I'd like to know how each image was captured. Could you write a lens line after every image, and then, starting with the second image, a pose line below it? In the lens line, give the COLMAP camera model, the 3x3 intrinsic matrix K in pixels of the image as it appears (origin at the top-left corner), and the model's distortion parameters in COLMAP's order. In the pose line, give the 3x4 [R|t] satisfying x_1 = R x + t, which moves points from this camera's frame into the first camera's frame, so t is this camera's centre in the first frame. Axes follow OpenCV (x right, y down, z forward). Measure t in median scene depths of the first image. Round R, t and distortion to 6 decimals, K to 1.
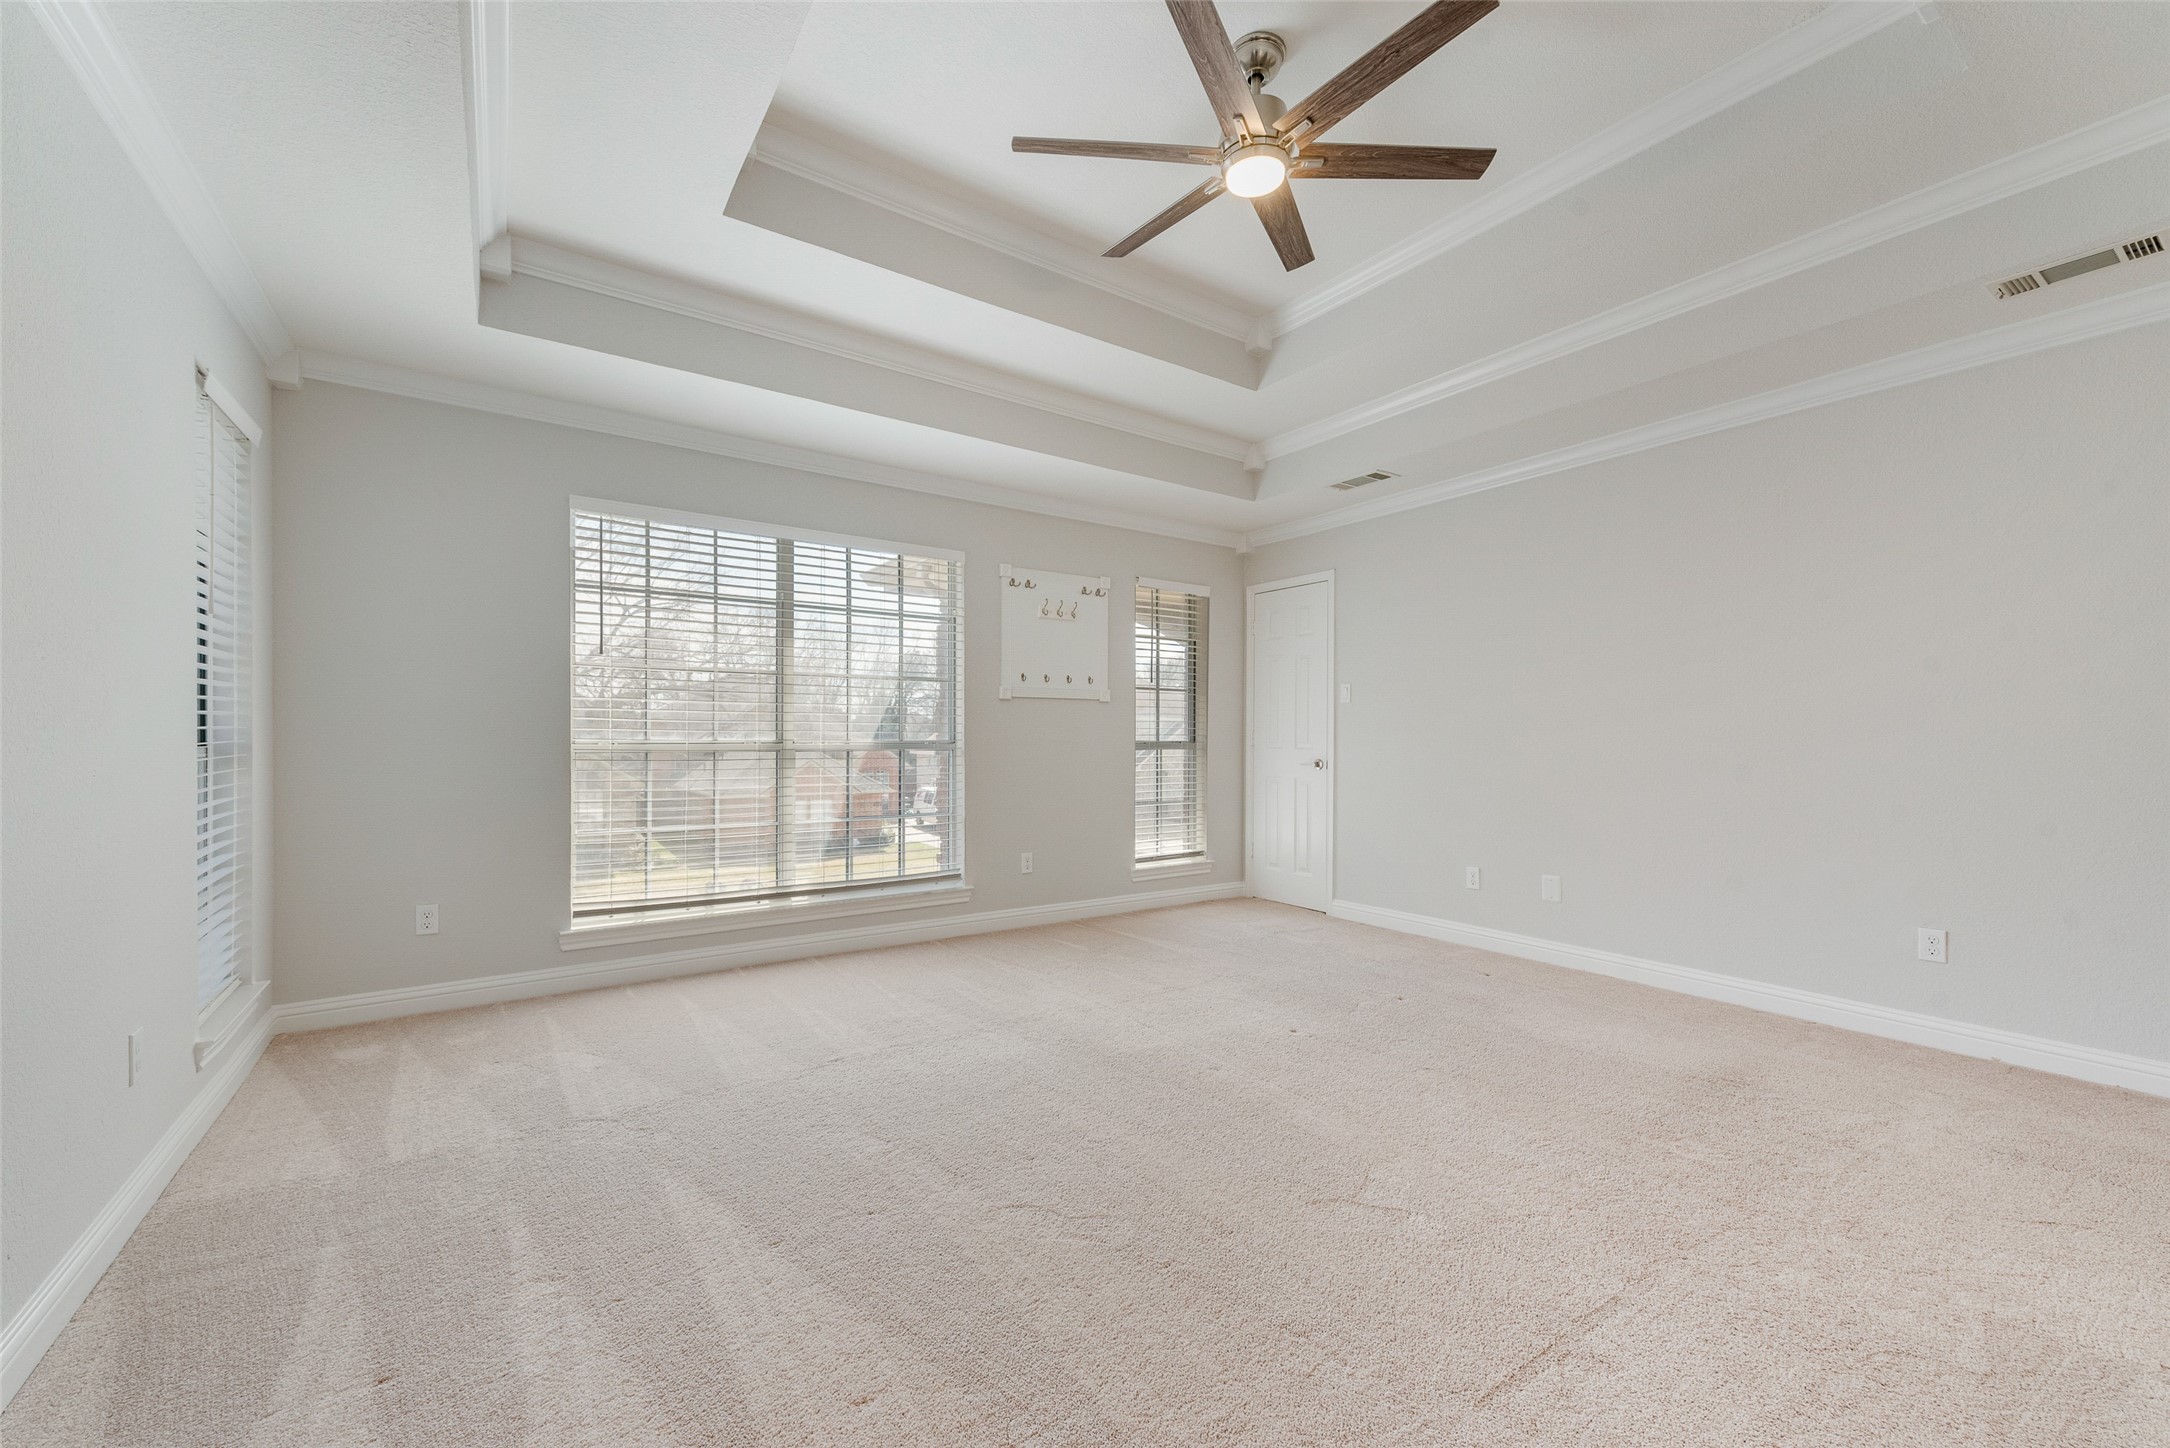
lens RADIAL K [[853.8, 0, 1085.5], [0, 853.8, 737.6], [0, 0, 1]] dist [0.014031, -0.003139]
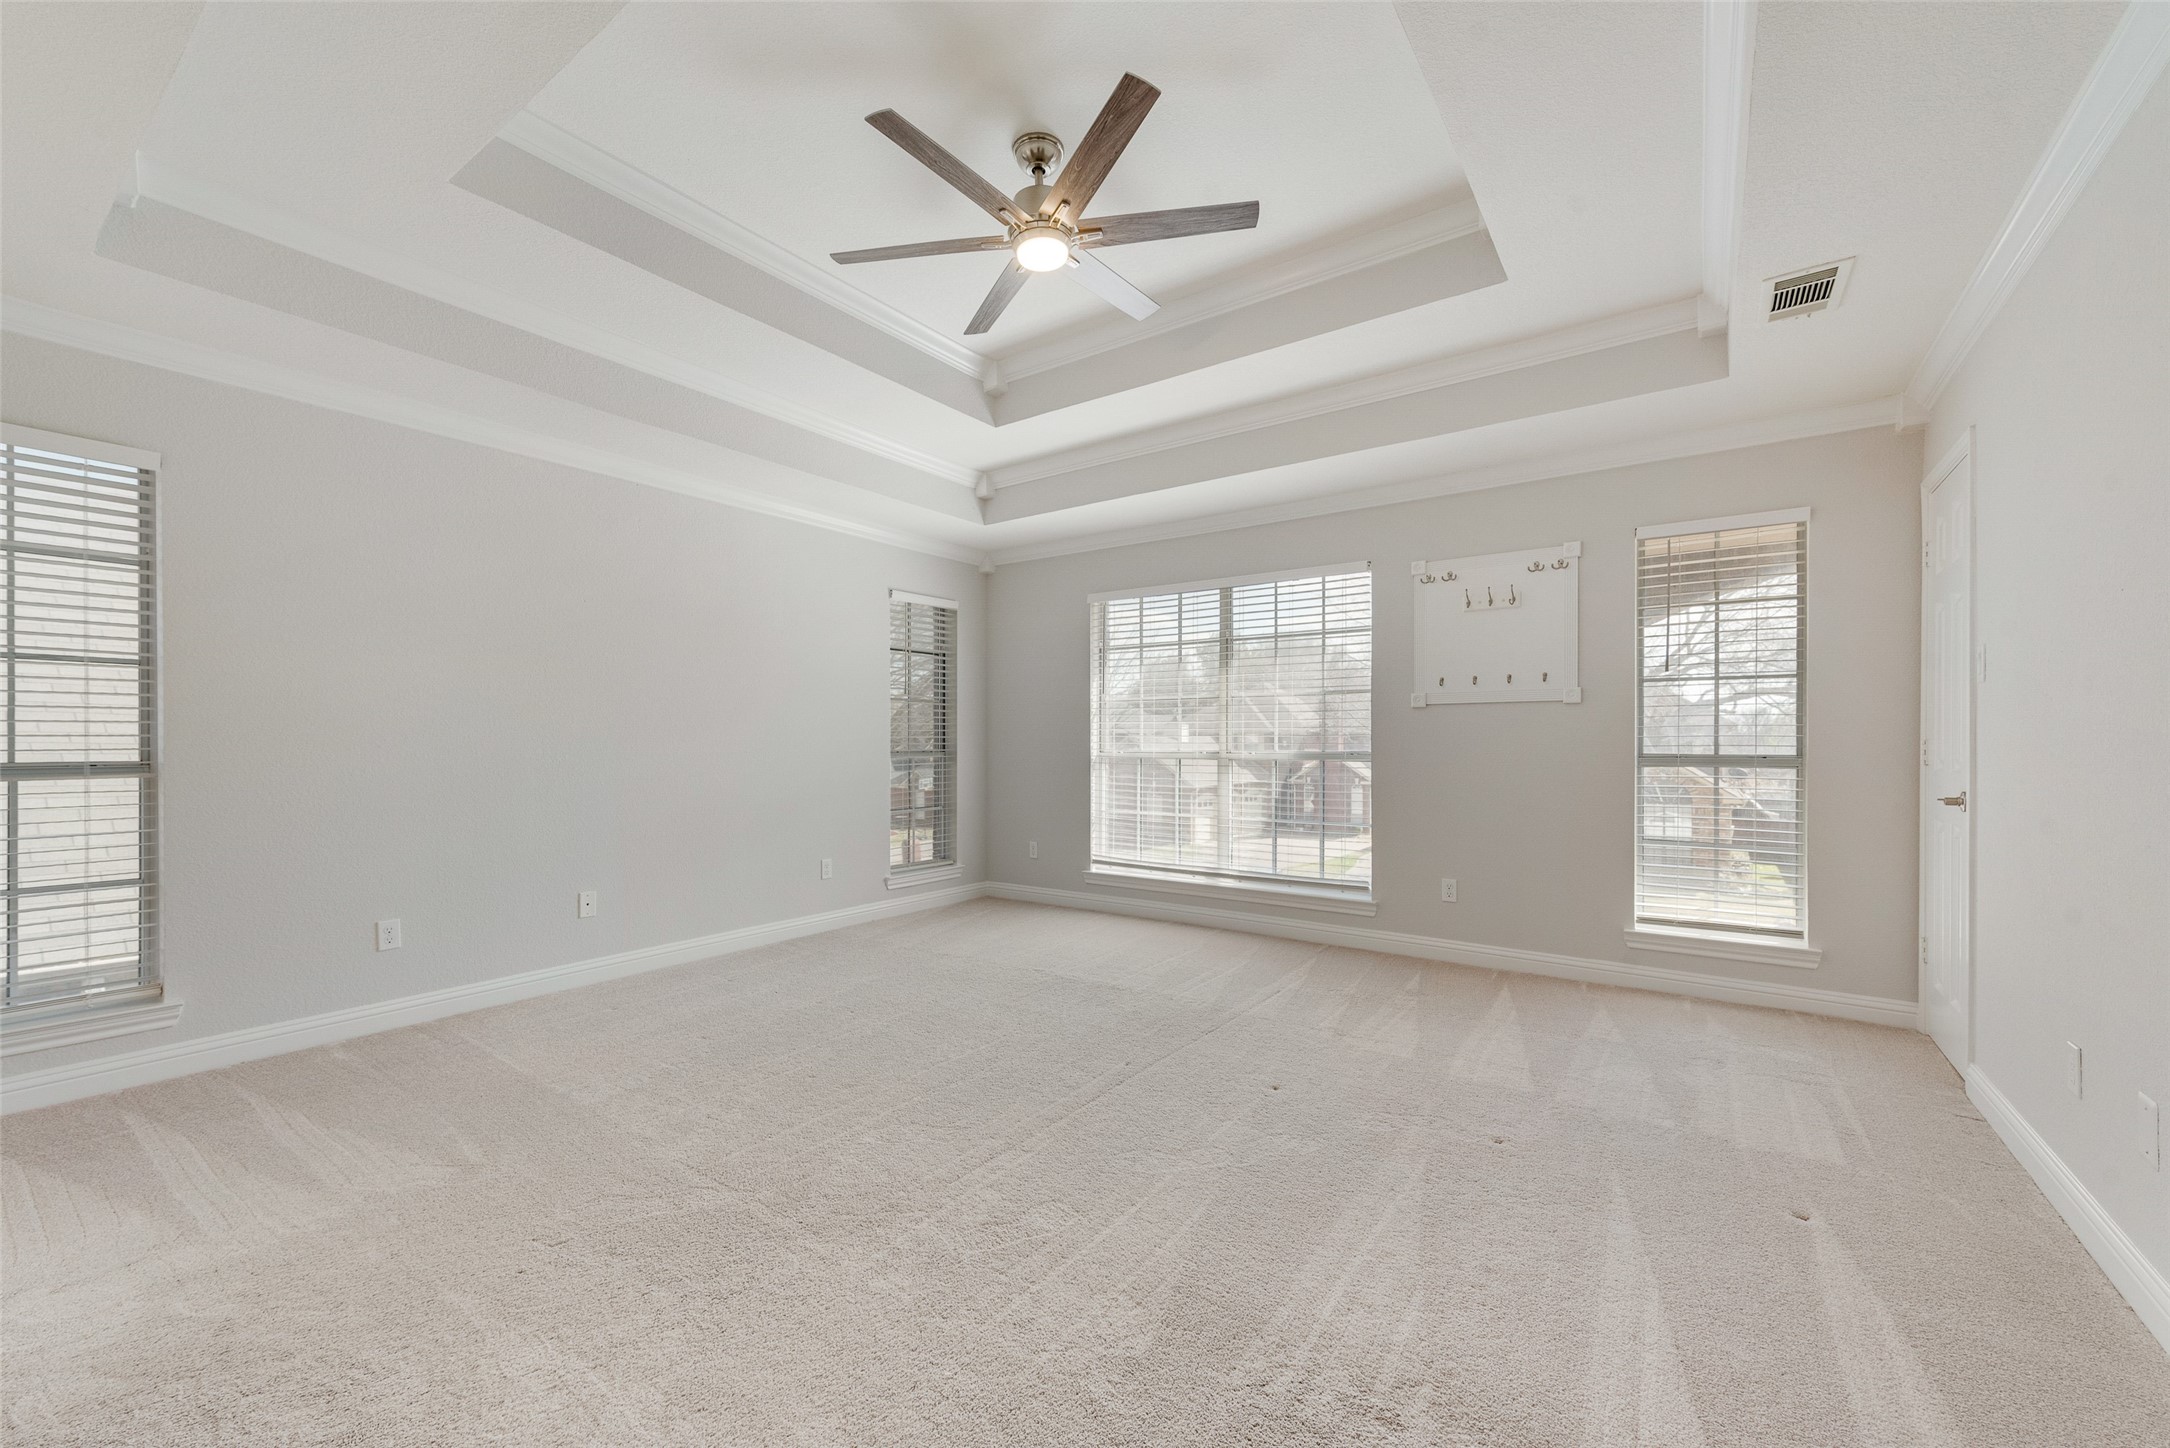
lens RADIAL K [[853.8, 0, 1086.8], [0, 853.8, 738.2], [0, 0, 1]] dist [0.014031, -0.003139]
pose [[0.337688, -0.004206, -0.941249, 0.703285], [0.005220, 0.999983, -0.002596, -0.012013], [0.941243, -0.004036, 0.337705, 0.375020]]
